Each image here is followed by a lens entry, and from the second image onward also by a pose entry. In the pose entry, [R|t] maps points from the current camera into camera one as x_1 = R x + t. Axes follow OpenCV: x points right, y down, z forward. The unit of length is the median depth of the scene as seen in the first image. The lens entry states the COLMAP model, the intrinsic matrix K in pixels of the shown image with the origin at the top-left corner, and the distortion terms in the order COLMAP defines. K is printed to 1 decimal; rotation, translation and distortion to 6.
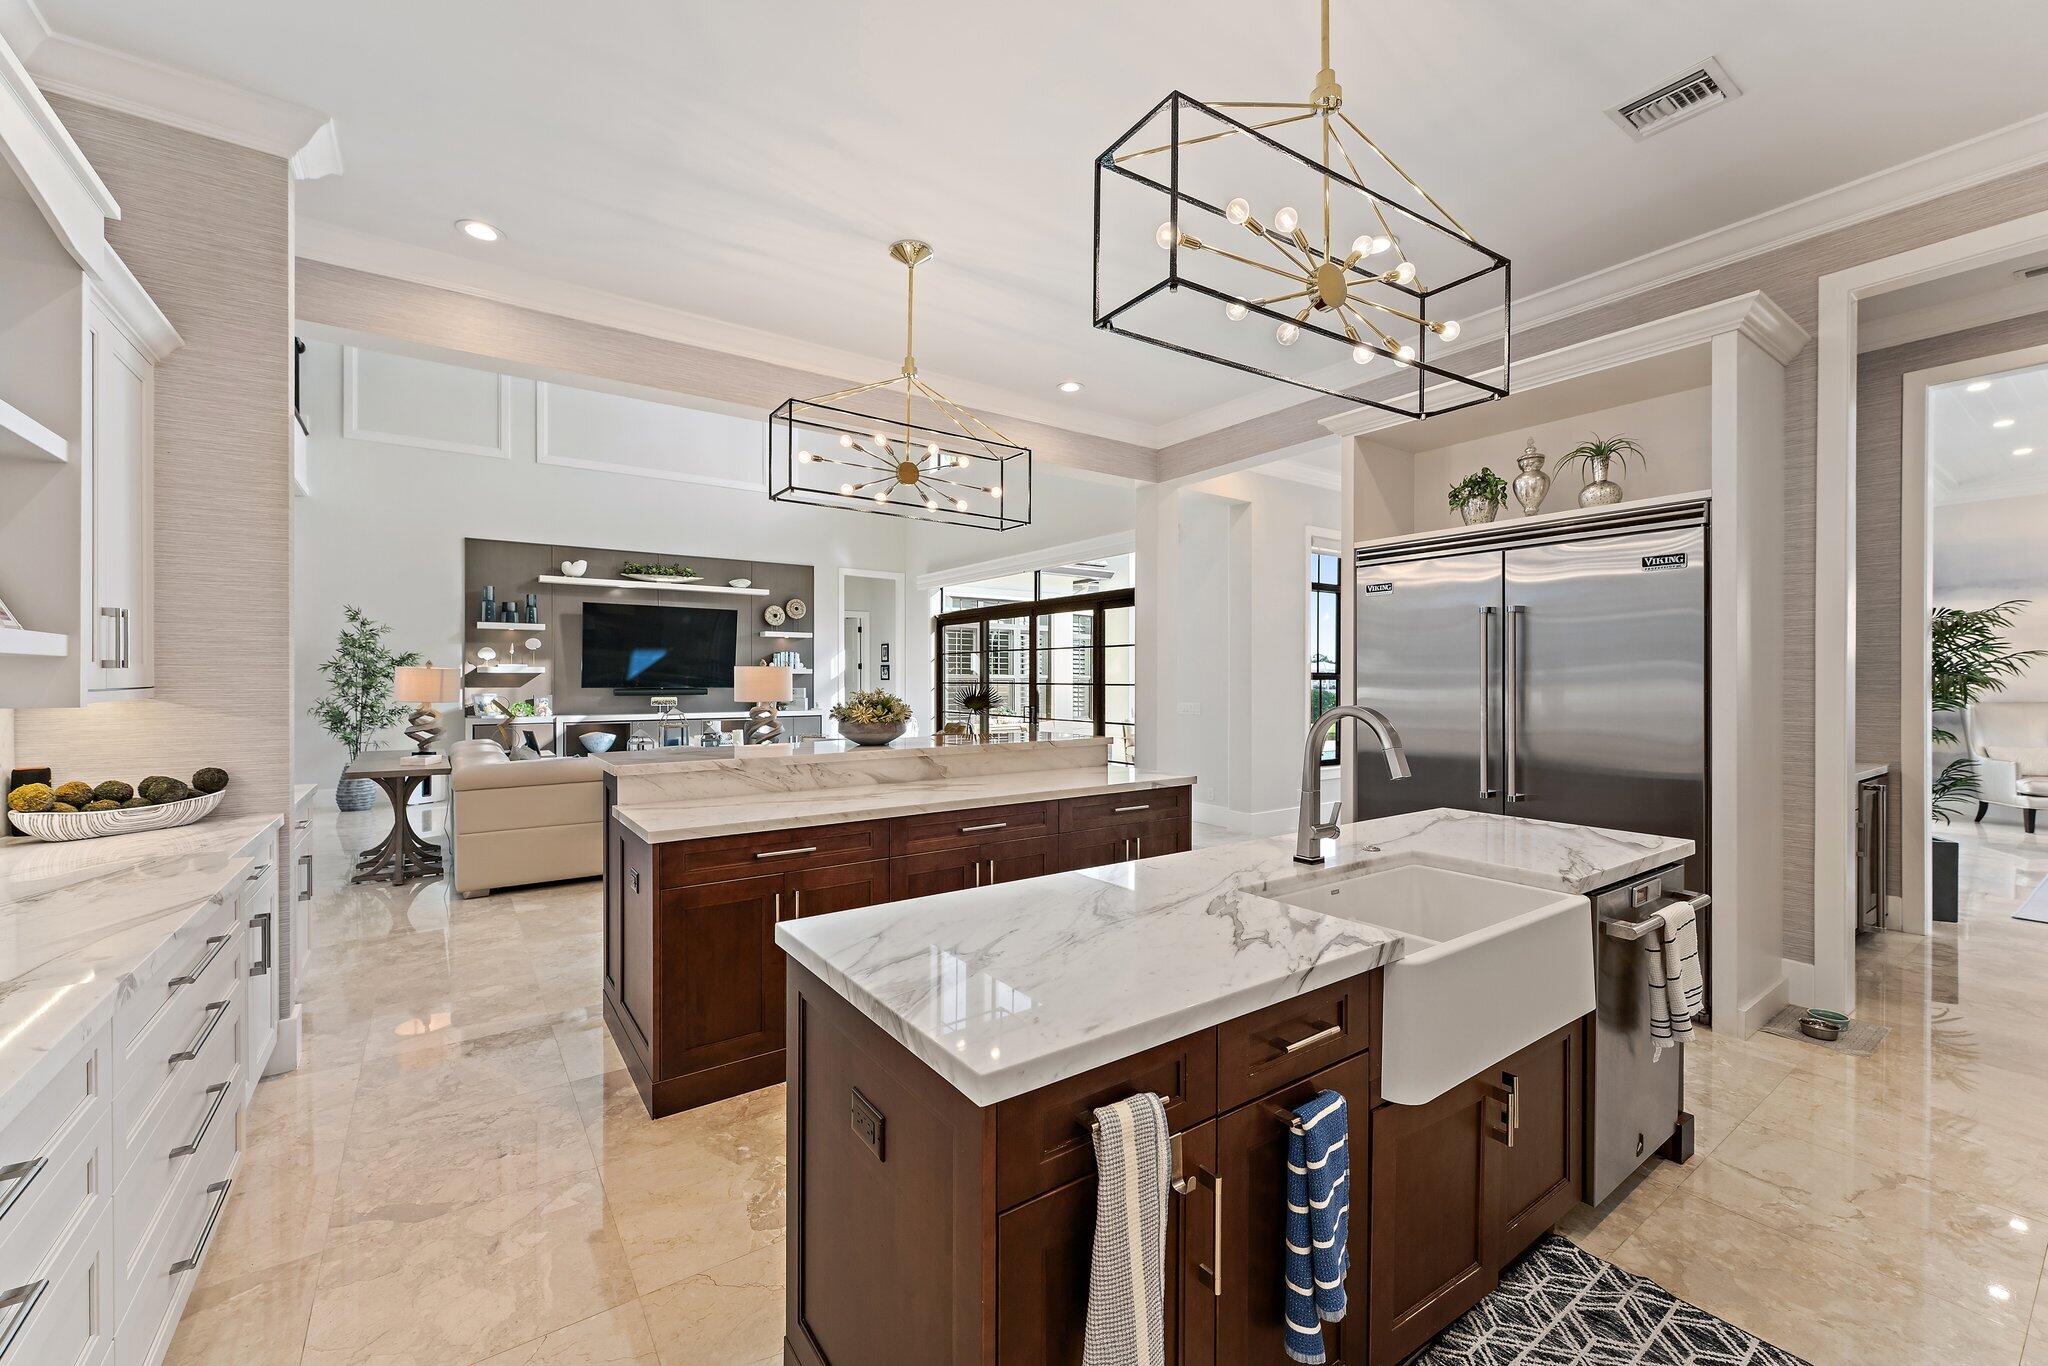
lens RADIAL K [[832.0, 0, 1028.1], [0, 832.0, 682.1], [0, 0, 1]] dist [0.001068, 0.000706]
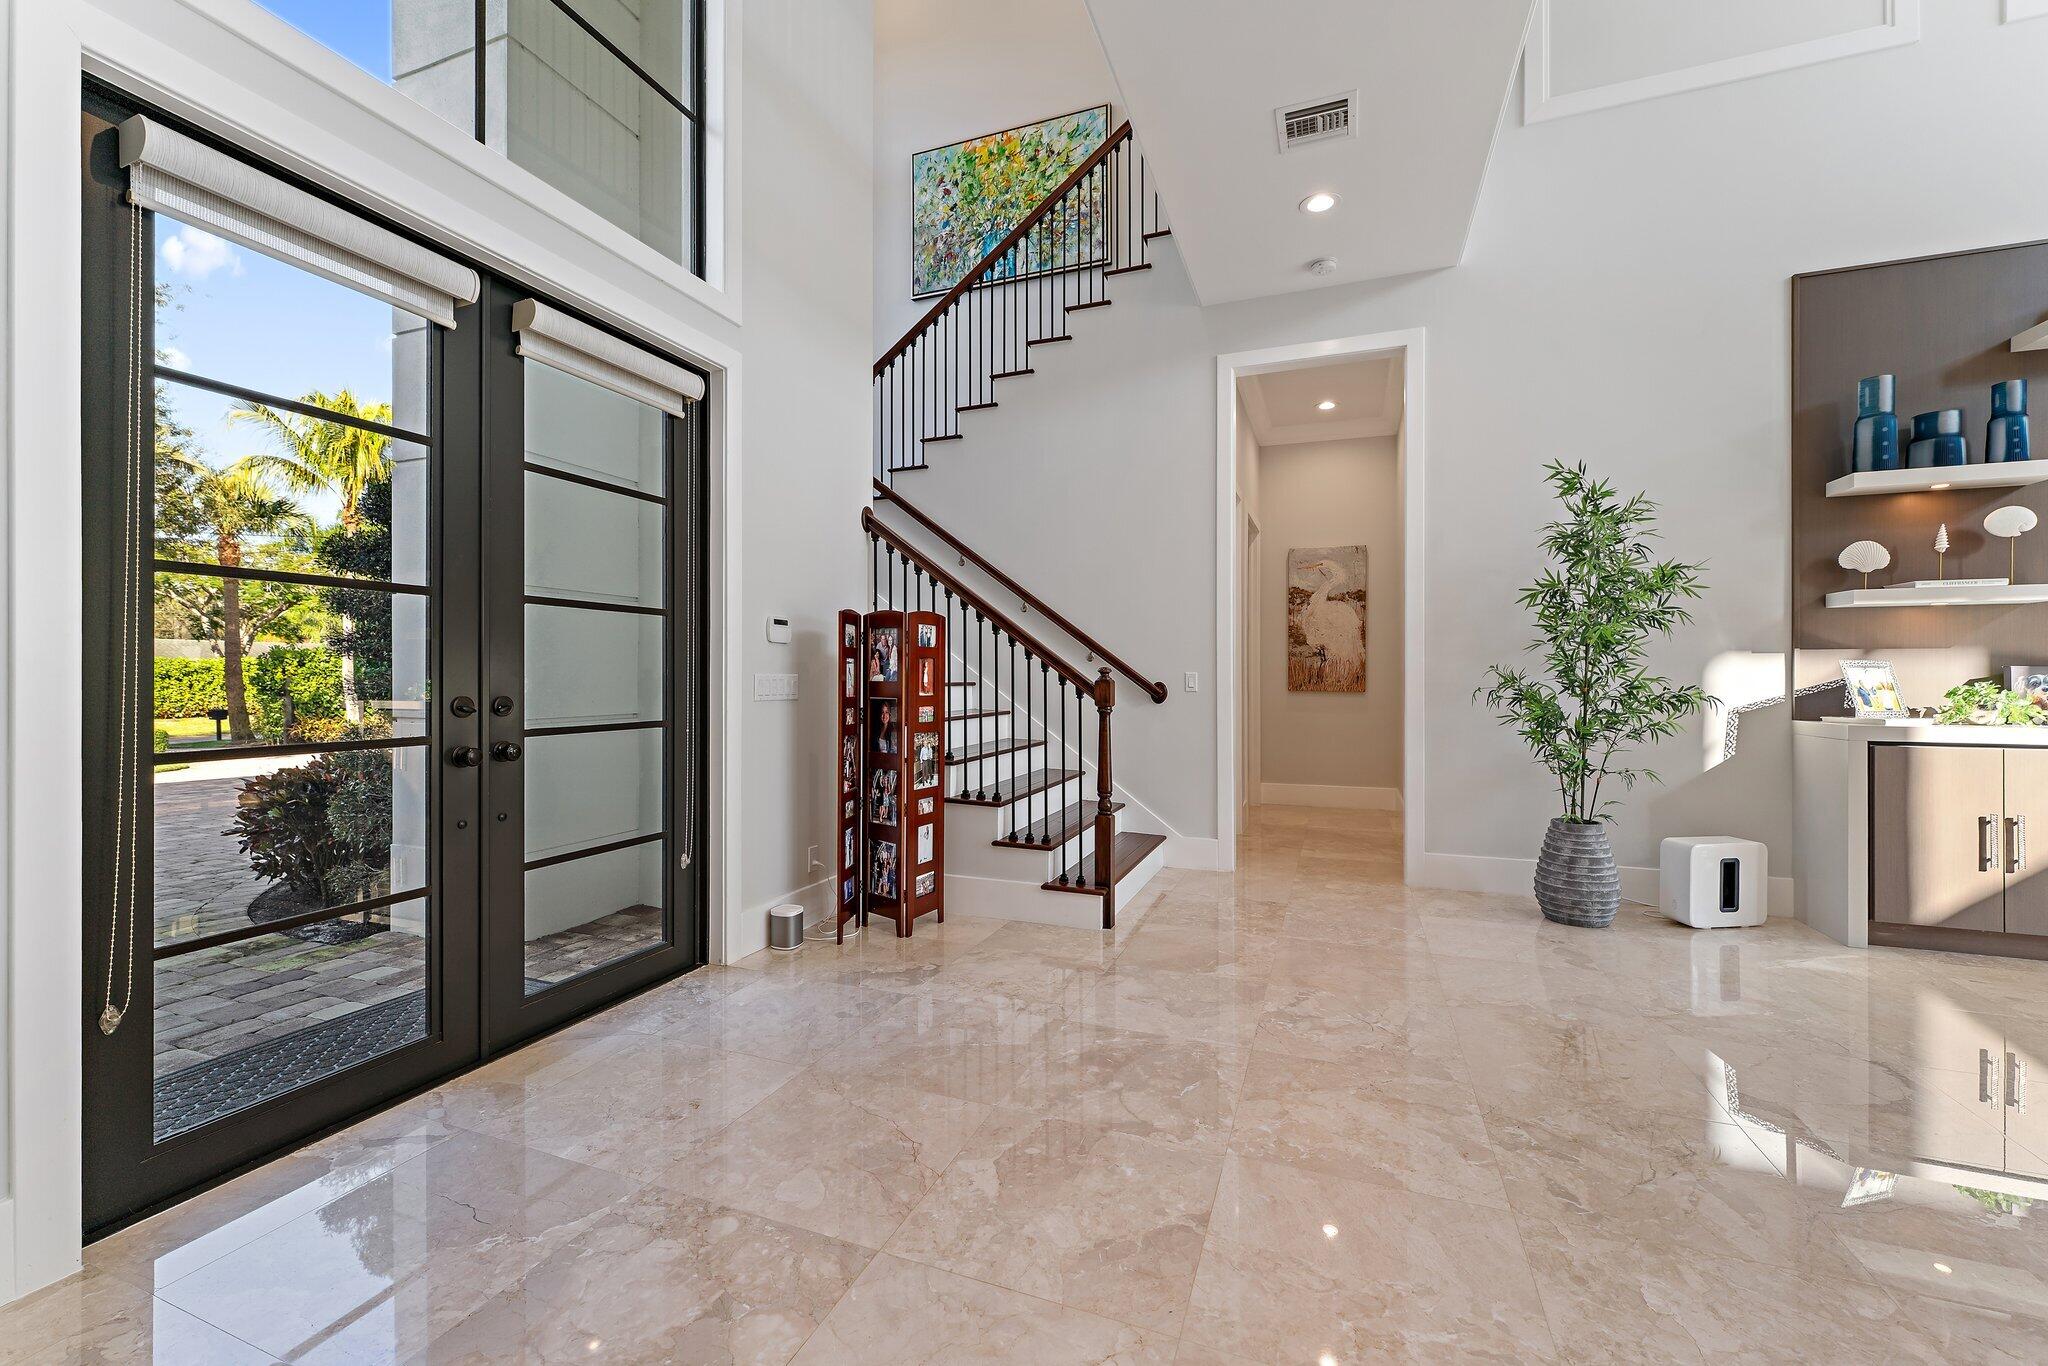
lens RADIAL K [[832.0, 0, 1011.8], [0, 832.0, 668.8], [0, 0, 1]] dist [0.001068, 0.000706]
pose [[0.544273, 0.001425, -0.838907, -0.576936], [-0.004167, 0.999991, -0.001005, 0.021114], [0.838898, 0.004043, 0.544274, 0.489477]]
